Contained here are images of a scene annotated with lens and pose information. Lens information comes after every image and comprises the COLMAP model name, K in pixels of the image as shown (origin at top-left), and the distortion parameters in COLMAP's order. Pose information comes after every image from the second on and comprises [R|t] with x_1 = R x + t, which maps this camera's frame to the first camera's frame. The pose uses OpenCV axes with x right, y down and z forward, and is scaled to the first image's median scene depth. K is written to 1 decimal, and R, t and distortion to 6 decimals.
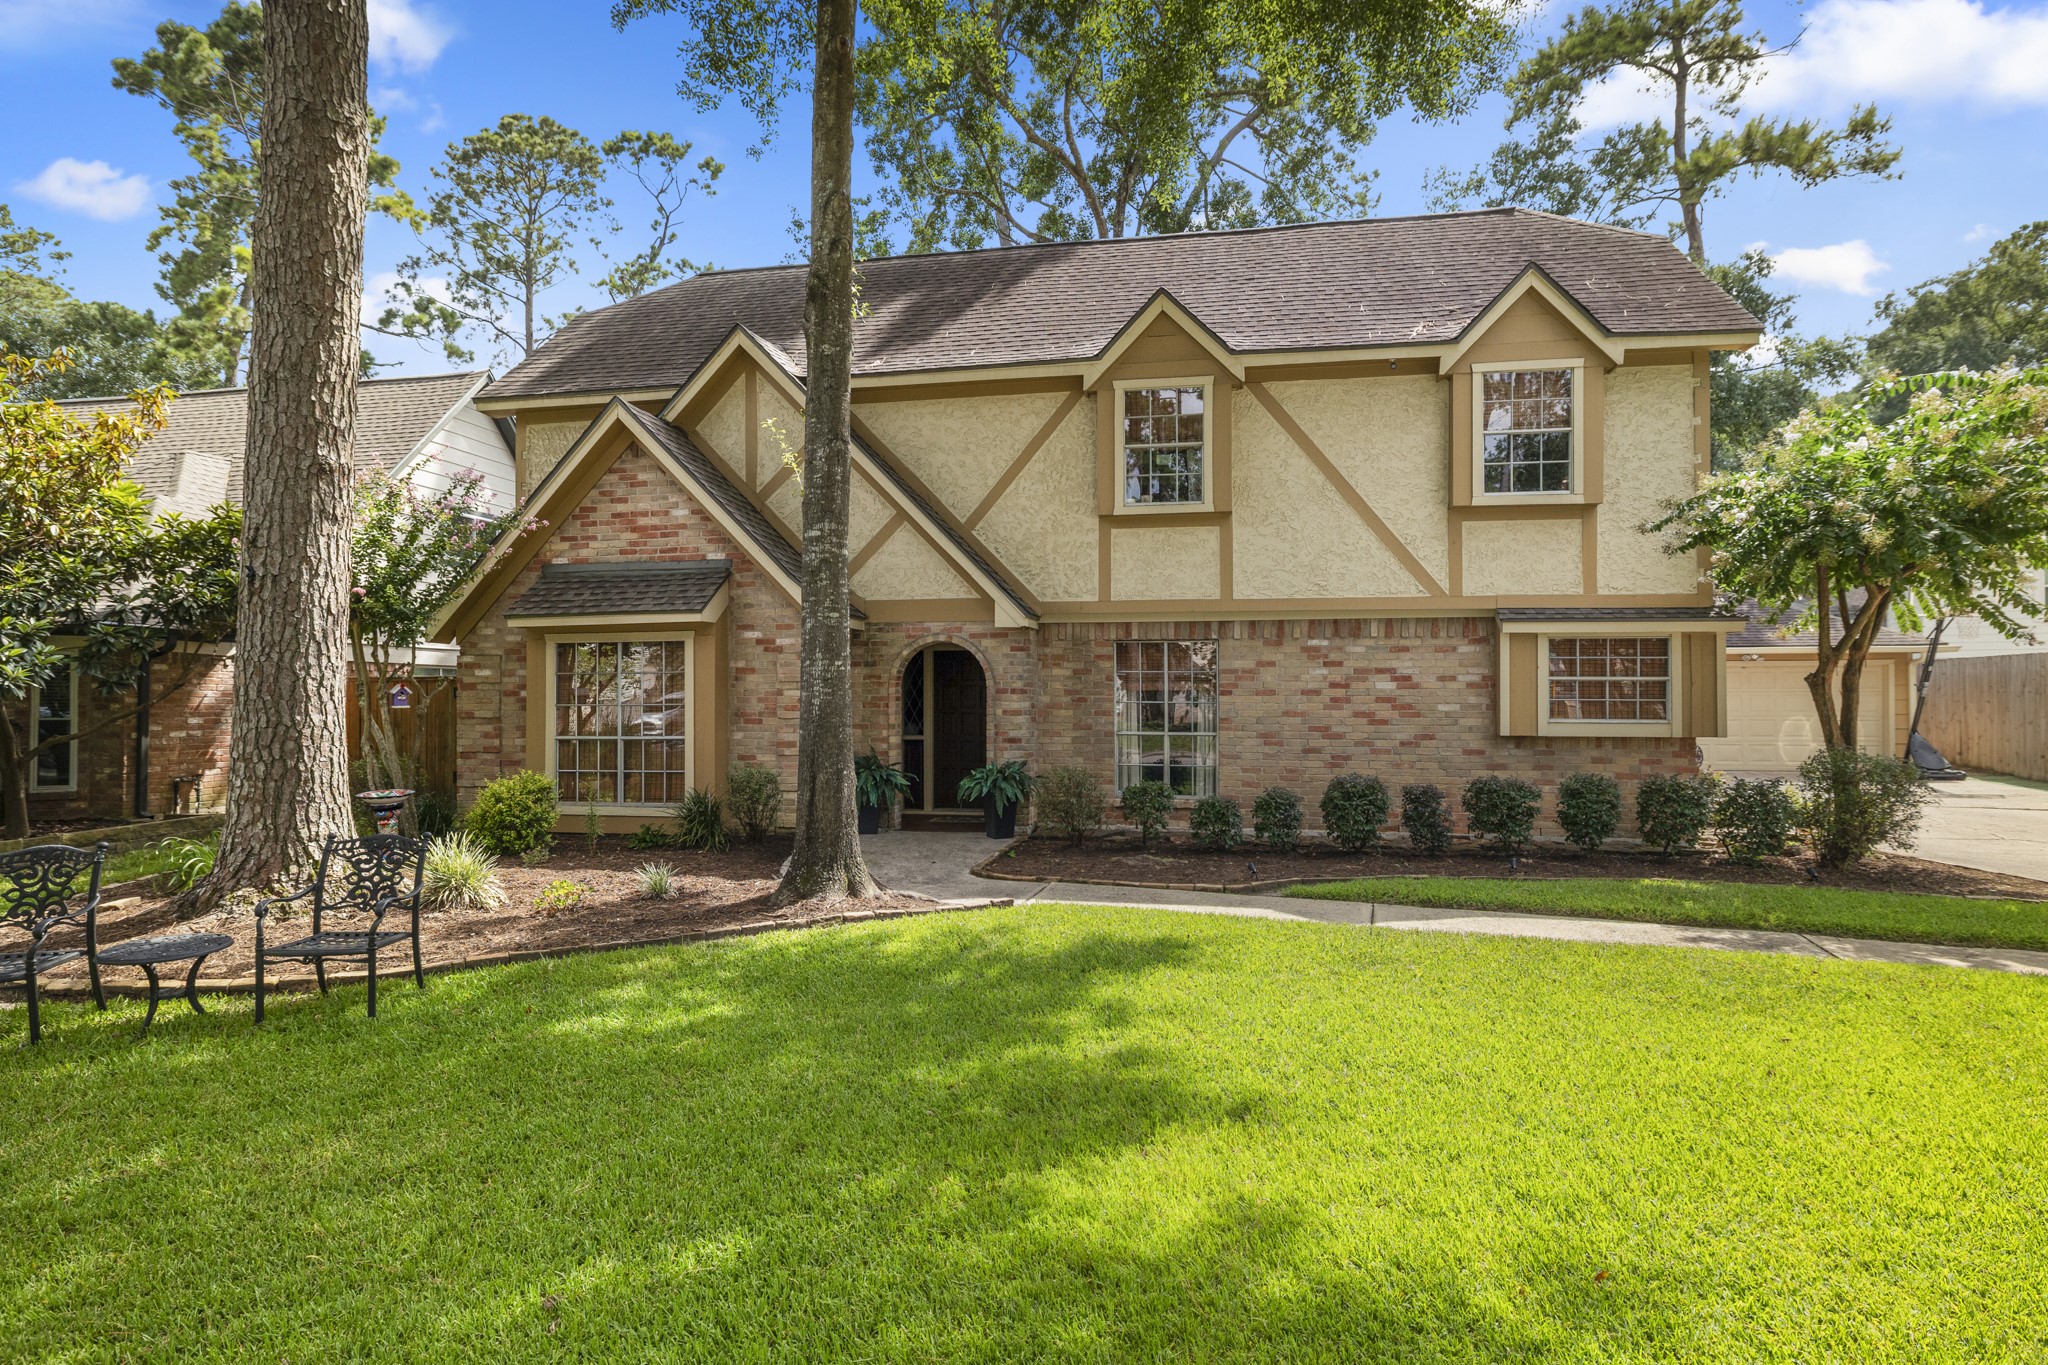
lens RADIAL K [[1043.0, 0, 1030.1], [0, 1043.0, 681.4], [0, 0, 1]] dist [0.022107, 0.002466]
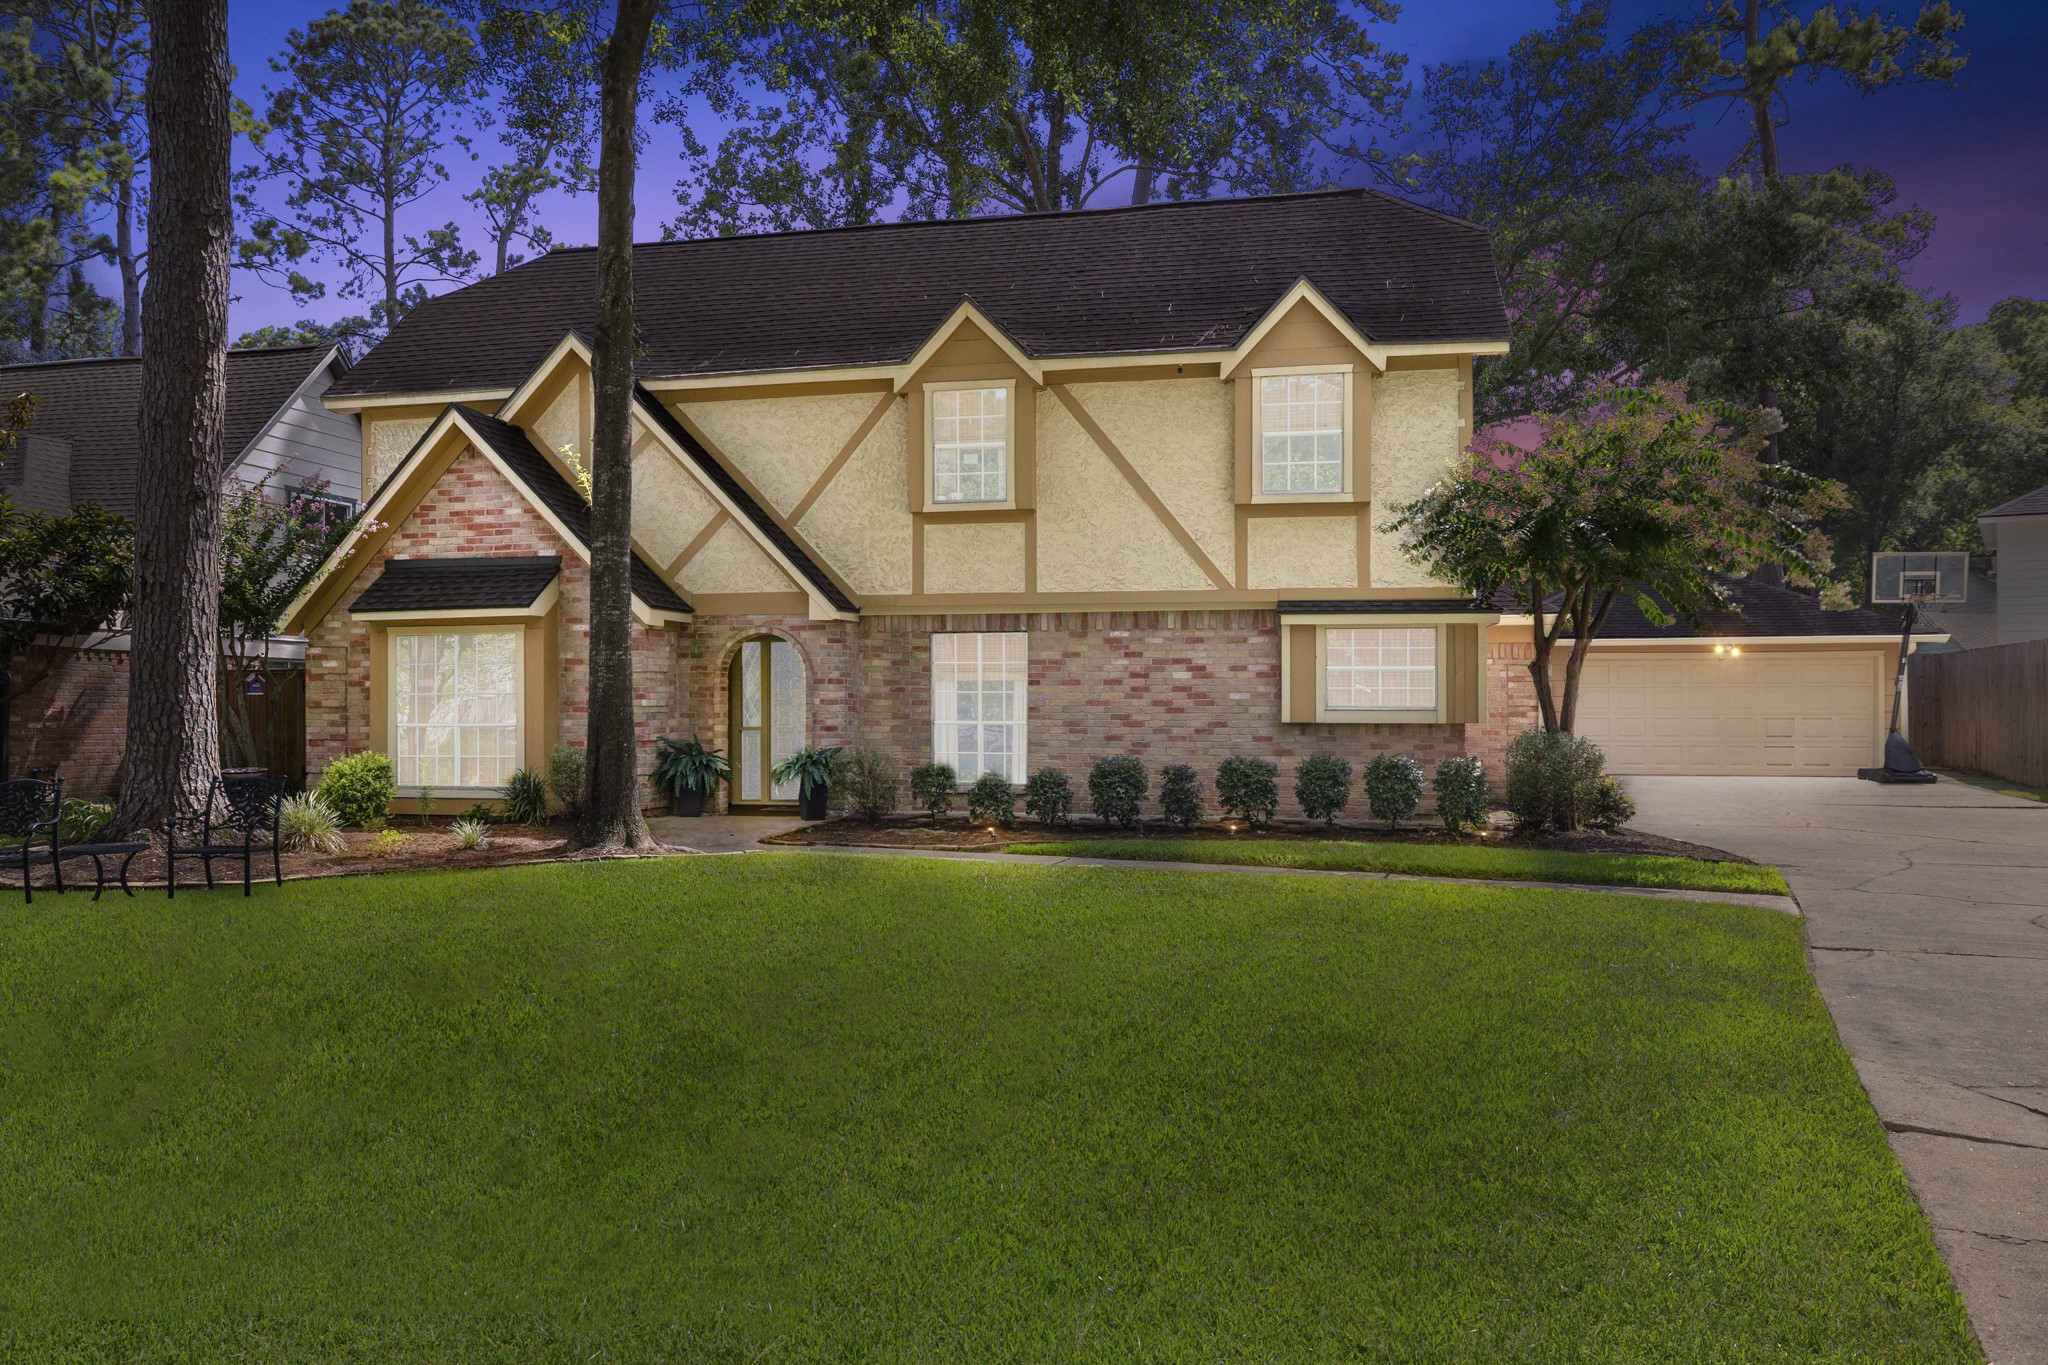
lens RADIAL K [[1453.1, 0, 1020.6], [0, 1453.1, 693.3], [0, 0, 1]] dist [0.057871, -0.017371]
pose [[0.998881, -0.000114, -0.047296, 0.246223], [0.000390, 0.999983, 0.005818, 0.013332], [0.047295, -0.005830, 0.998864, -0.450568]]
